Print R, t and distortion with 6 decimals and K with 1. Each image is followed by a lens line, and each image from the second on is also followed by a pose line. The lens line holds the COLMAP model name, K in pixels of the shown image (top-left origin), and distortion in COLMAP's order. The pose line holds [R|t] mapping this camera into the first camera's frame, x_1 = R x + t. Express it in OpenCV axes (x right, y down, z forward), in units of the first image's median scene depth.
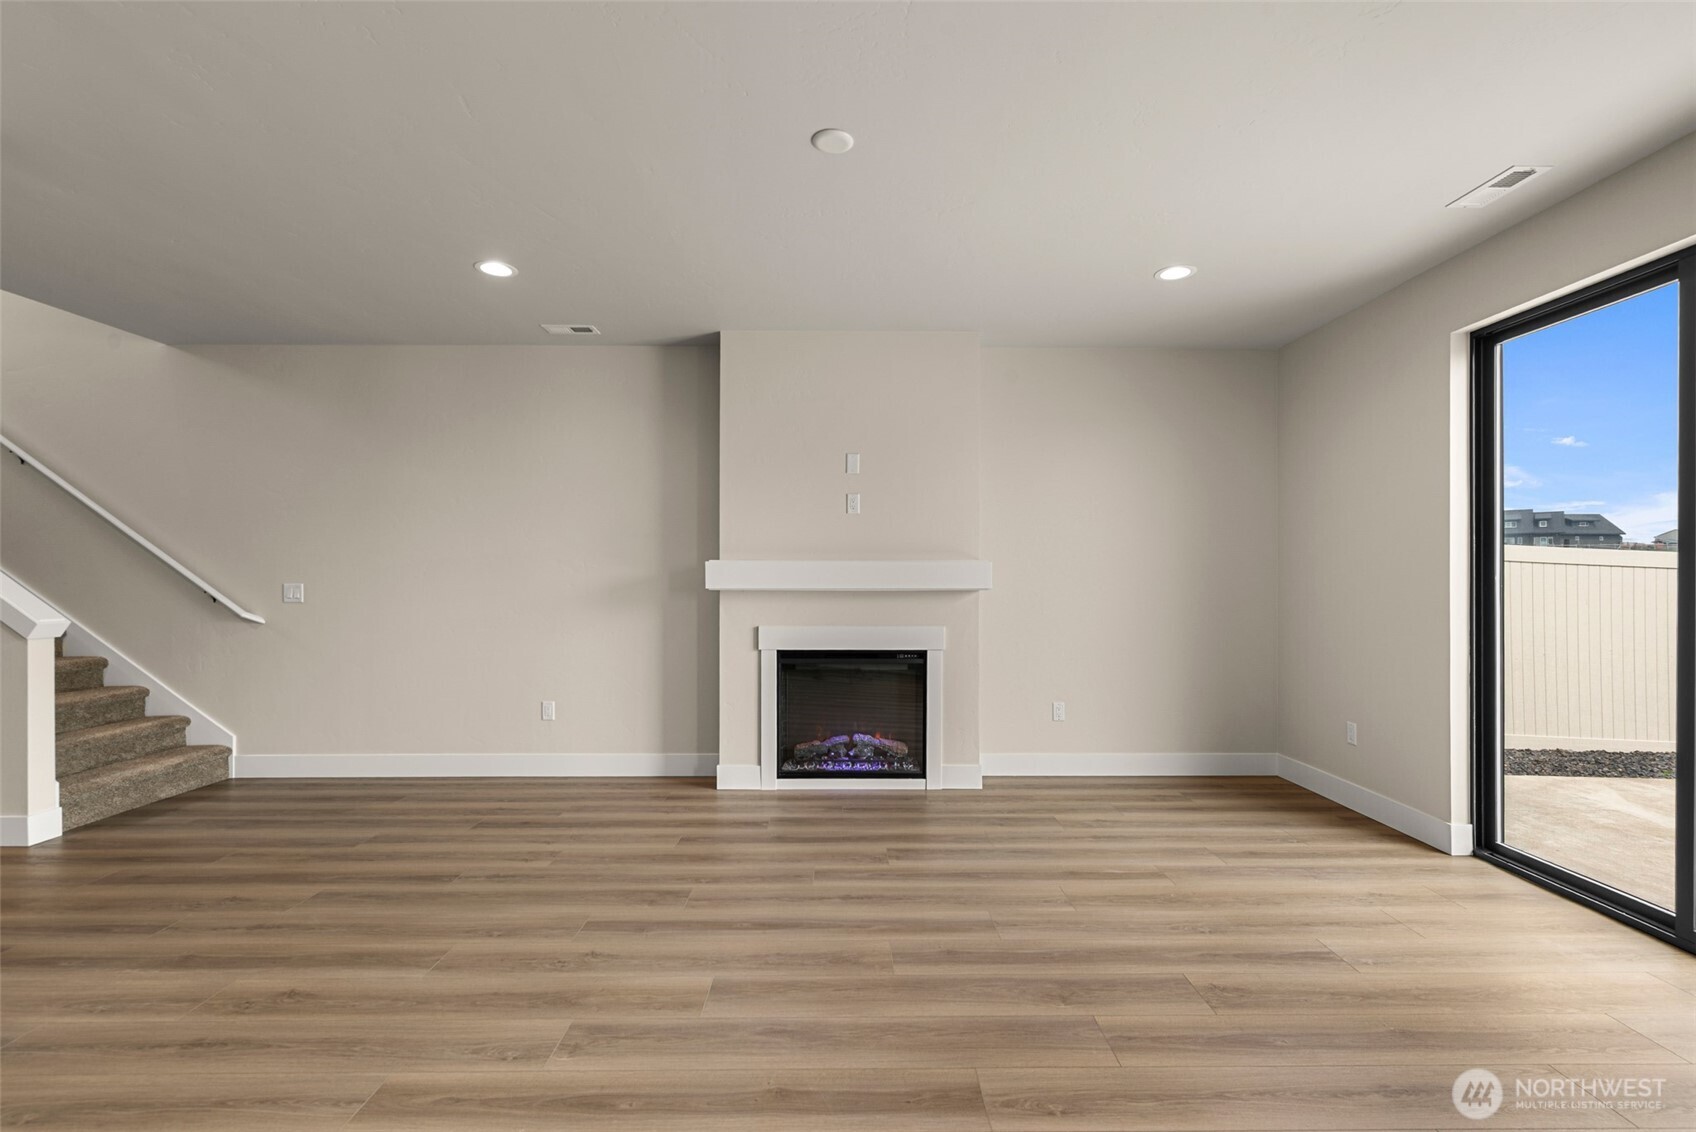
lens RADIAL K [[745.2, 0, 828.2], [0, 745.2, 575.0], [0, 0, 1]] dist [-0.000154, 0.000157]
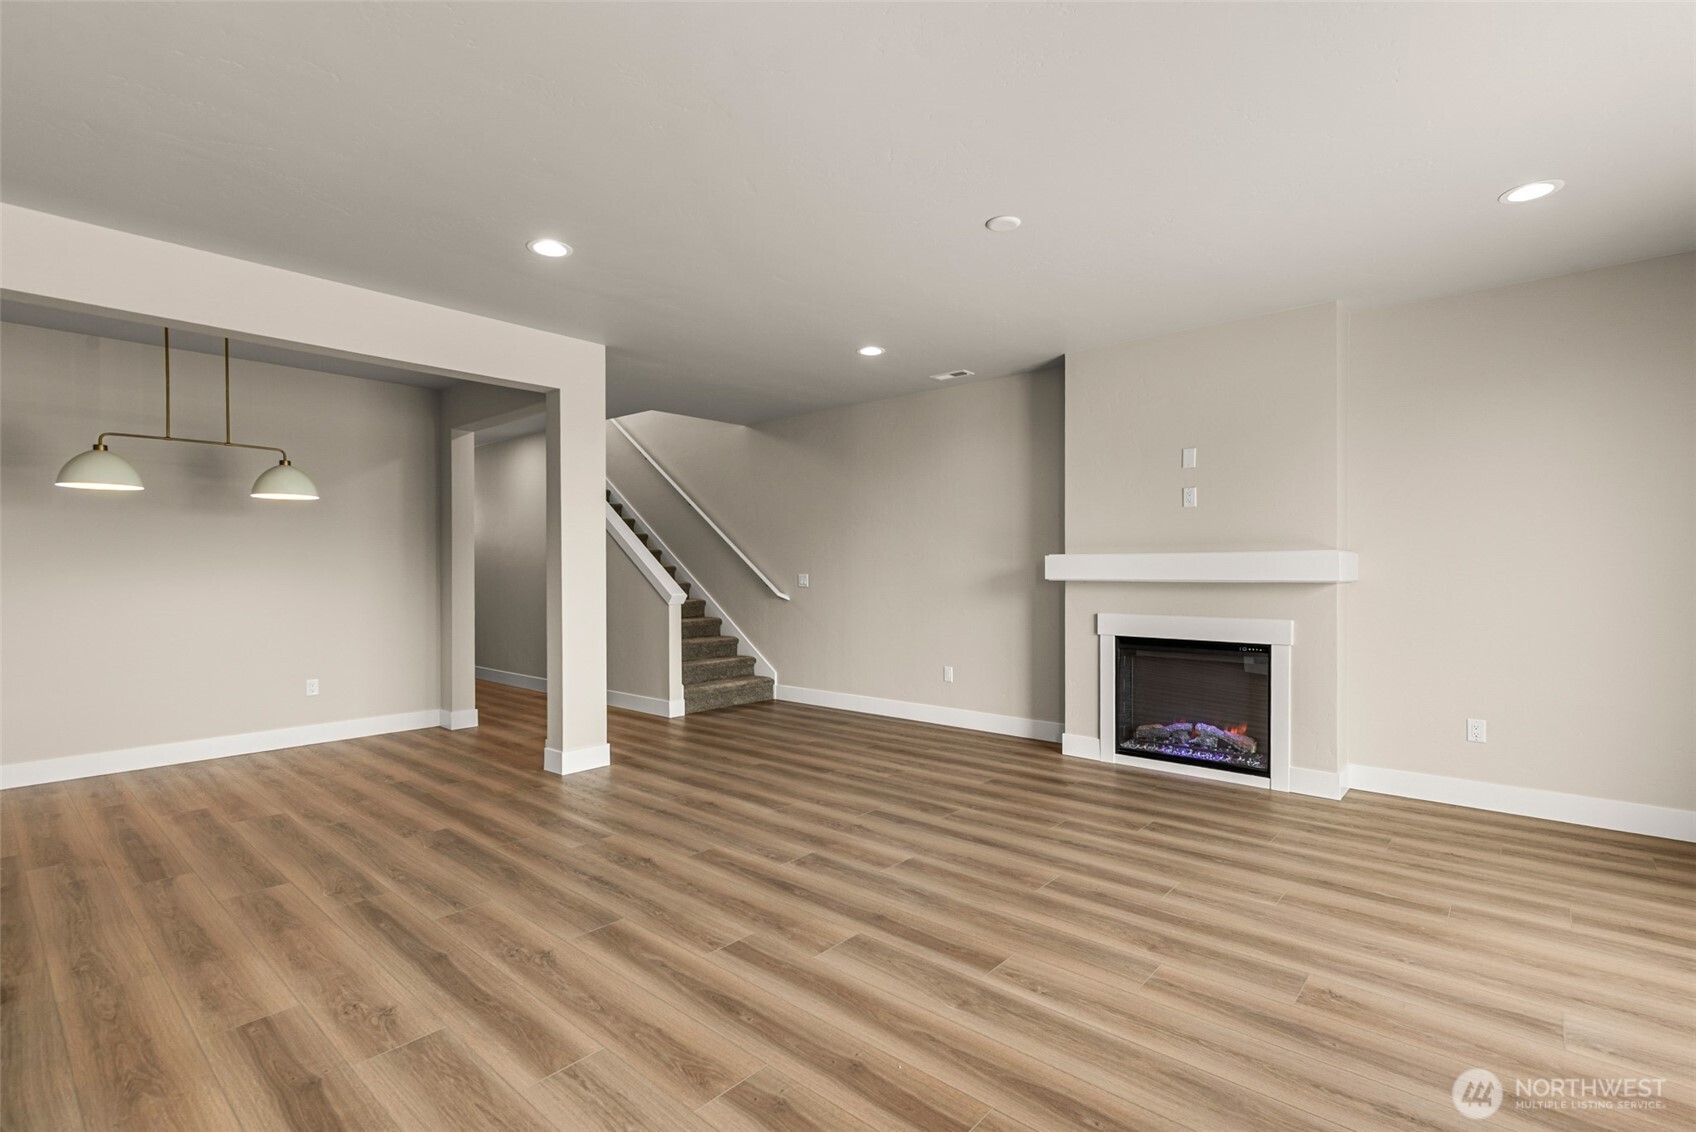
lens RADIAL K [[721.9, 0, 869.9], [0, 721.9, 567.7], [0, 0, 1]] dist [-0.001525, -0.000577]
pose [[0.778819, -0.003305, -0.627240, 0.331709], [0.004175, 0.999991, -0.000084, -0.000841], [0.627234, -0.002554, 0.778826, -0.053258]]
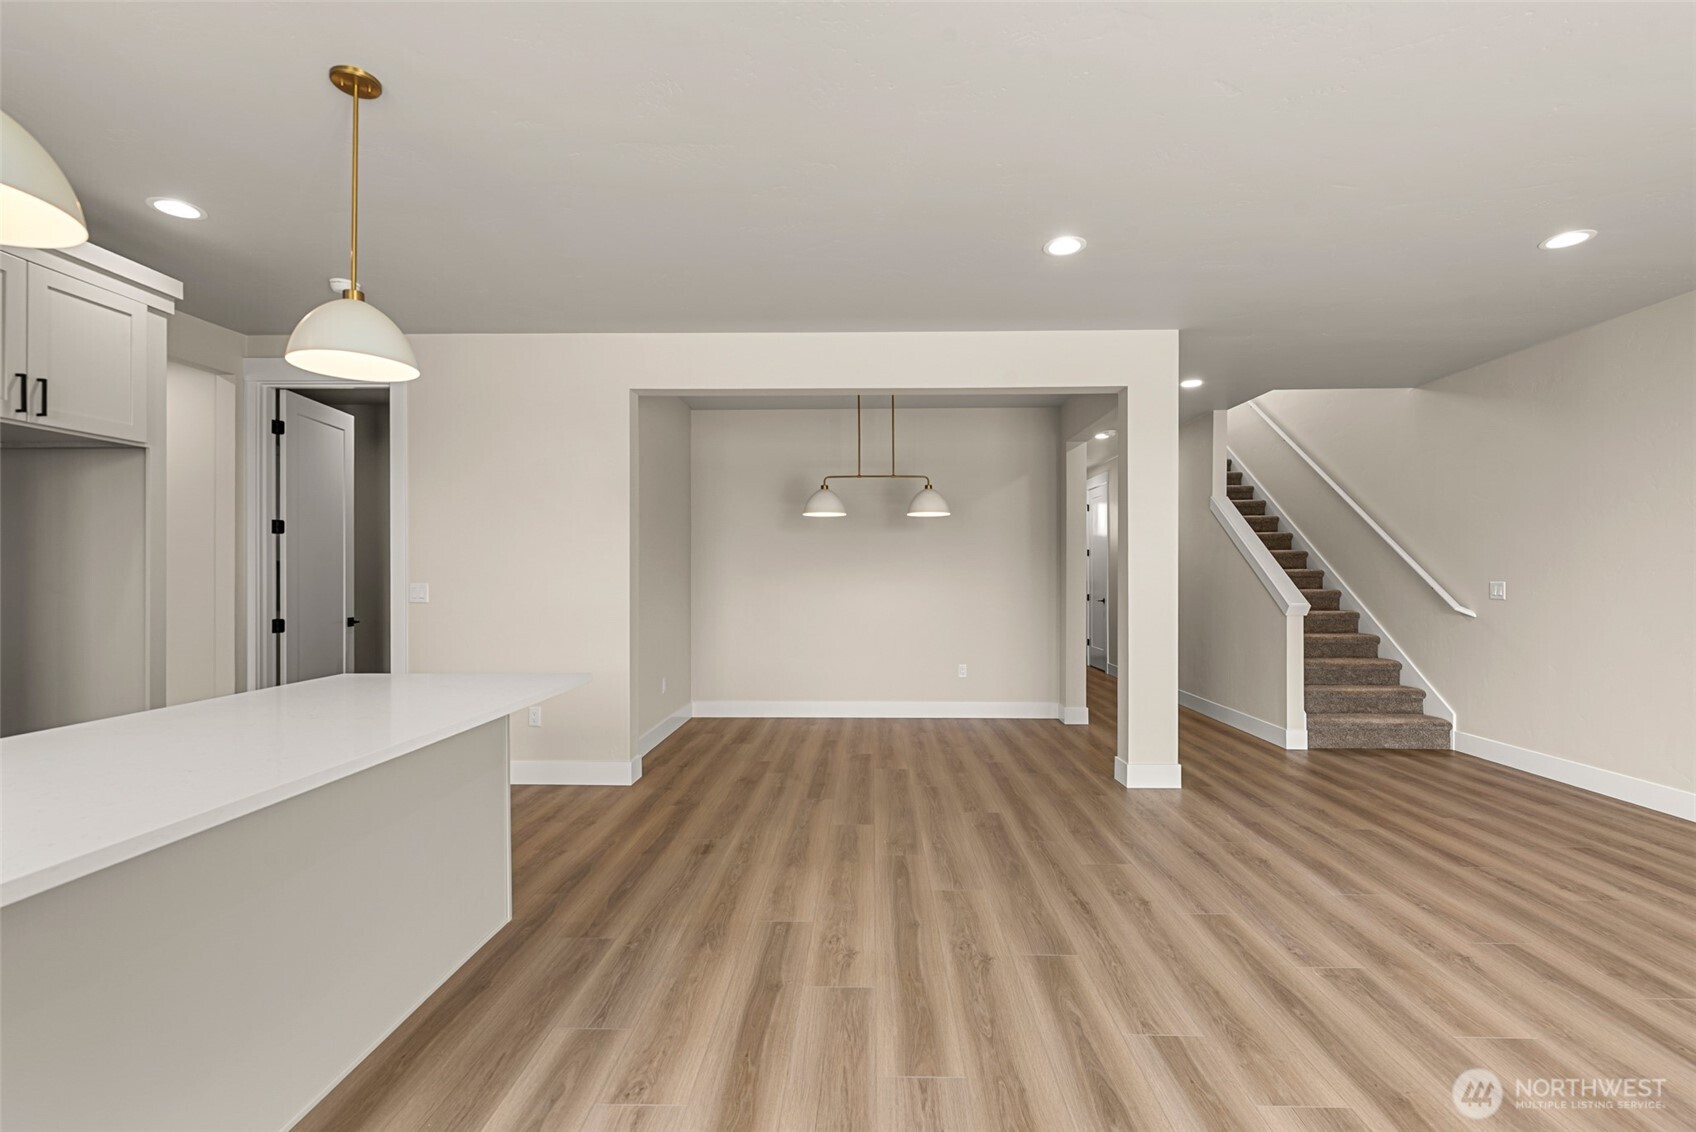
lens RADIAL K [[753.4, 0, 913.5], [0, 753.4, 571.8], [0, 0, 1]] dist [-0.000901, -0.000316]
pose [[0.045033, -0.002106, -0.998983, 0.361697], [0.000278, 0.999998, -0.002095, -0.001013], [0.998985, -0.000184, 0.045034, 0.124560]]
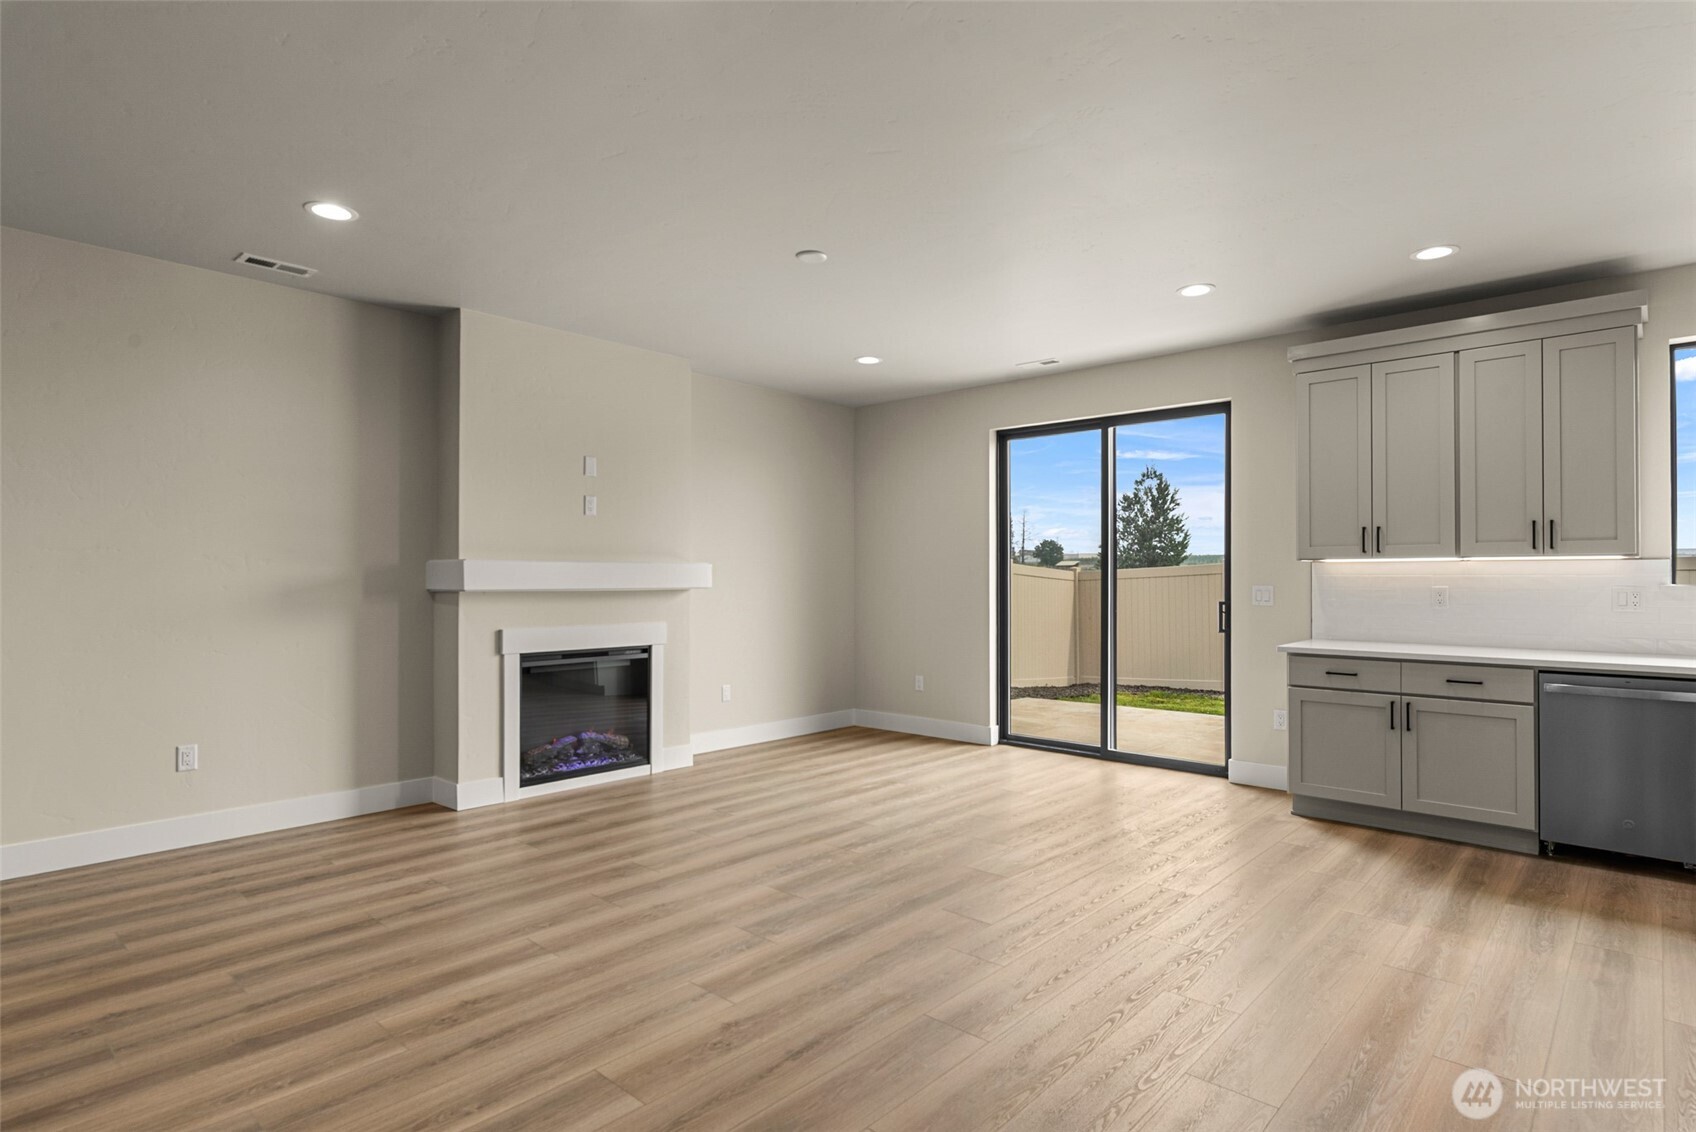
lens RADIAL K [[852.4, 0, 848.0], [0, 852.4, 566.0], [0, 0, 1]] dist [-0.001137, 0.000102]
pose [[0.694543, 0.009860, 0.719383, -0.592796], [-0.001606, 0.999925, -0.012155, 0.000898], [-0.719449, 0.007287, 0.694507, -0.069060]]
